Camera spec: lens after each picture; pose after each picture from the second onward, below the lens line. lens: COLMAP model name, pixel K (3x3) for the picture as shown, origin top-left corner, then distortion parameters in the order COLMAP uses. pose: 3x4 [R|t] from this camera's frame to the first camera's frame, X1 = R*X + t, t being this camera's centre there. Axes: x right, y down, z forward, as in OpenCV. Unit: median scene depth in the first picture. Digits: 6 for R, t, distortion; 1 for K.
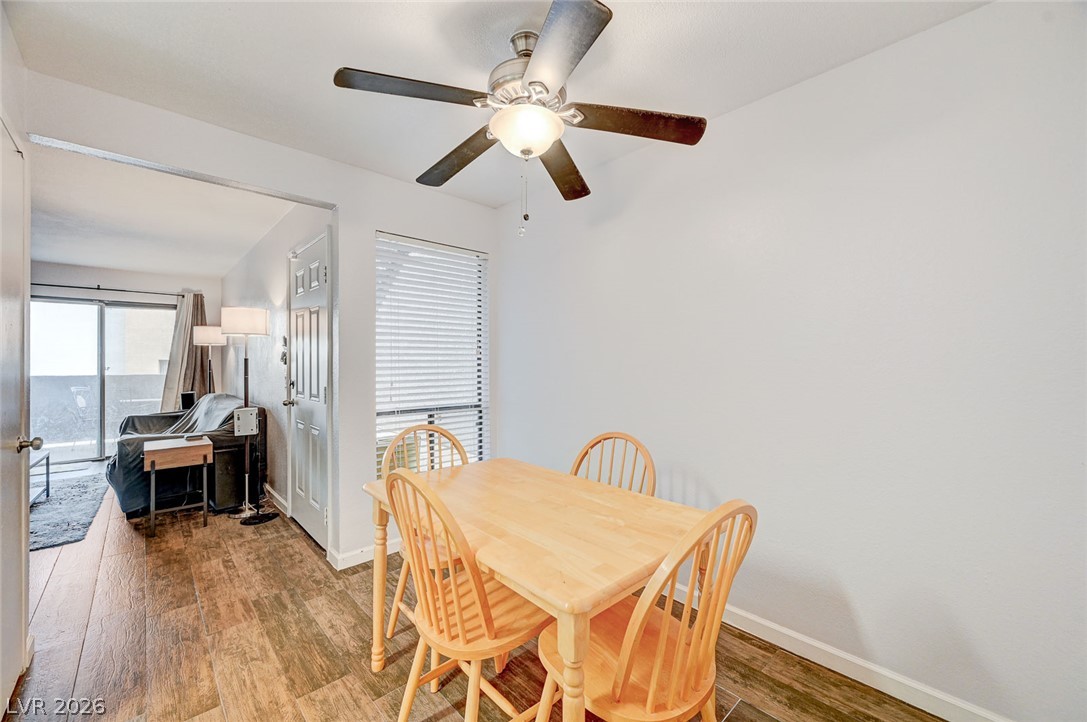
lens RADIAL K [[428.3, 0, 543.4], [0, 428.3, 362.7], [0, 0, 1]] dist [-0.002035, -0.000477]
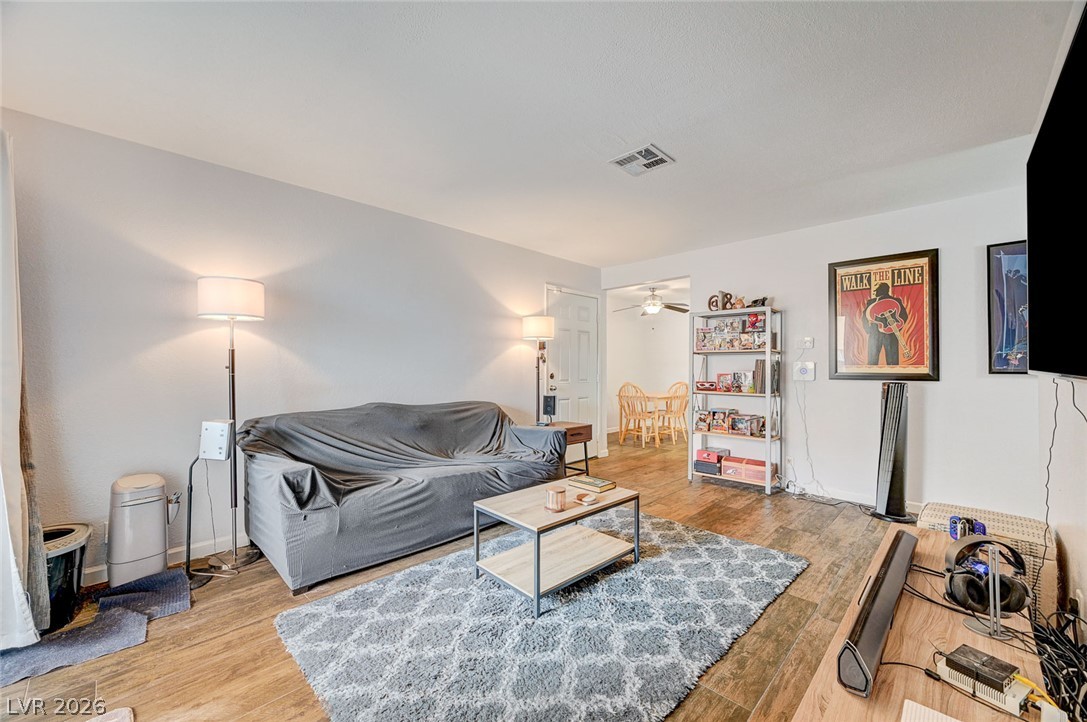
lens RADIAL K [[428.3, 0, 543.4], [0, 428.3, 362.7], [0, 0, 1]] dist [-0.002035, -0.000477]
pose [[-0.033556, 0.015972, 0.999309, -2.067350], [0.006920, 0.999852, -0.015749, 0.028817], [-0.999413, 0.006387, -0.033662, 1.082314]]
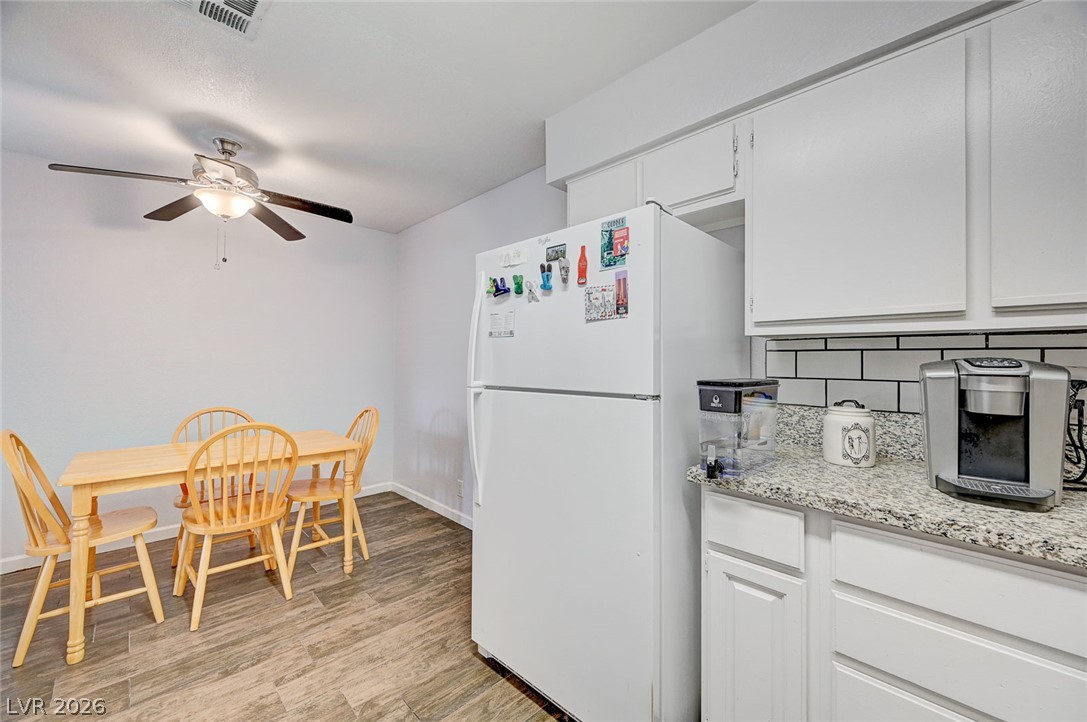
lens RADIAL K [[430.2, 0, 545.6], [0, 430.2, 352.9], [0, 0, 1]] dist [-0.000406, -0.000098]
pose [[-0.010560, 0.018314, 0.999777, -0.793485], [0.000375, 0.999832, -0.018311, 0.005974], [-0.999944, 0.000182, -0.010565, -0.052446]]
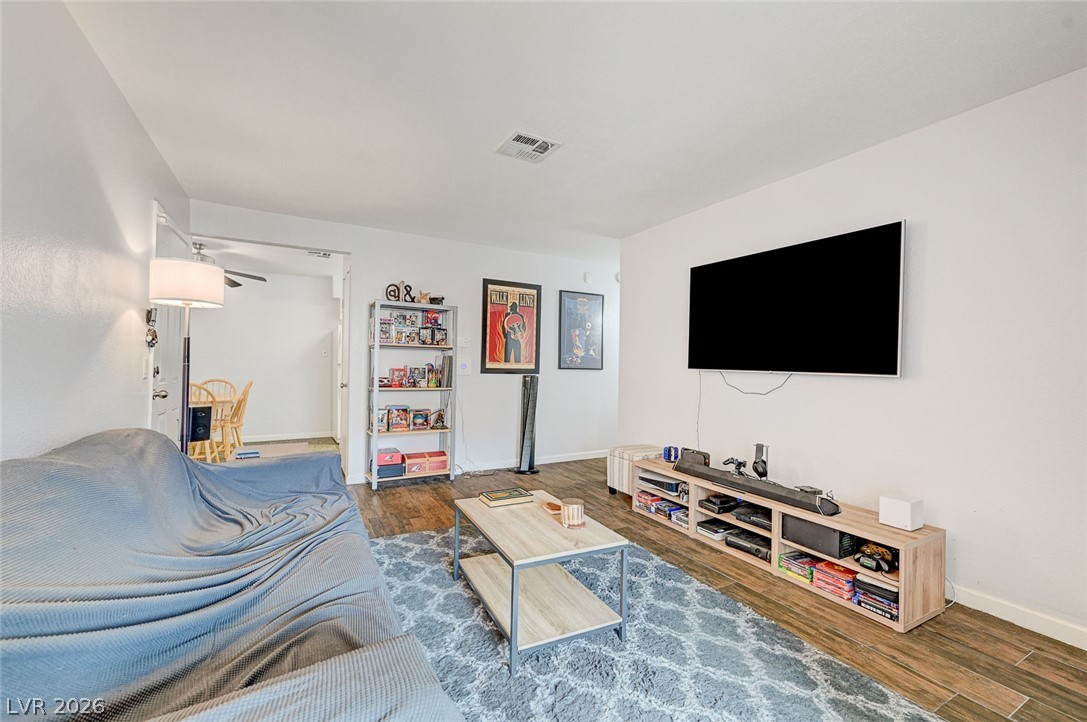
lens RADIAL K [[447.6, 0, 544.0], [0, 447.6, 363.5], [0, 0, 1]] dist [-0.001664, -0.000117]
pose [[-0.967066, -0.009234, 0.254358, -1.515420], [-0.010175, 0.999945, -0.002383, 0.029342], [-0.254322, -0.004893, -0.967107, 1.636823]]
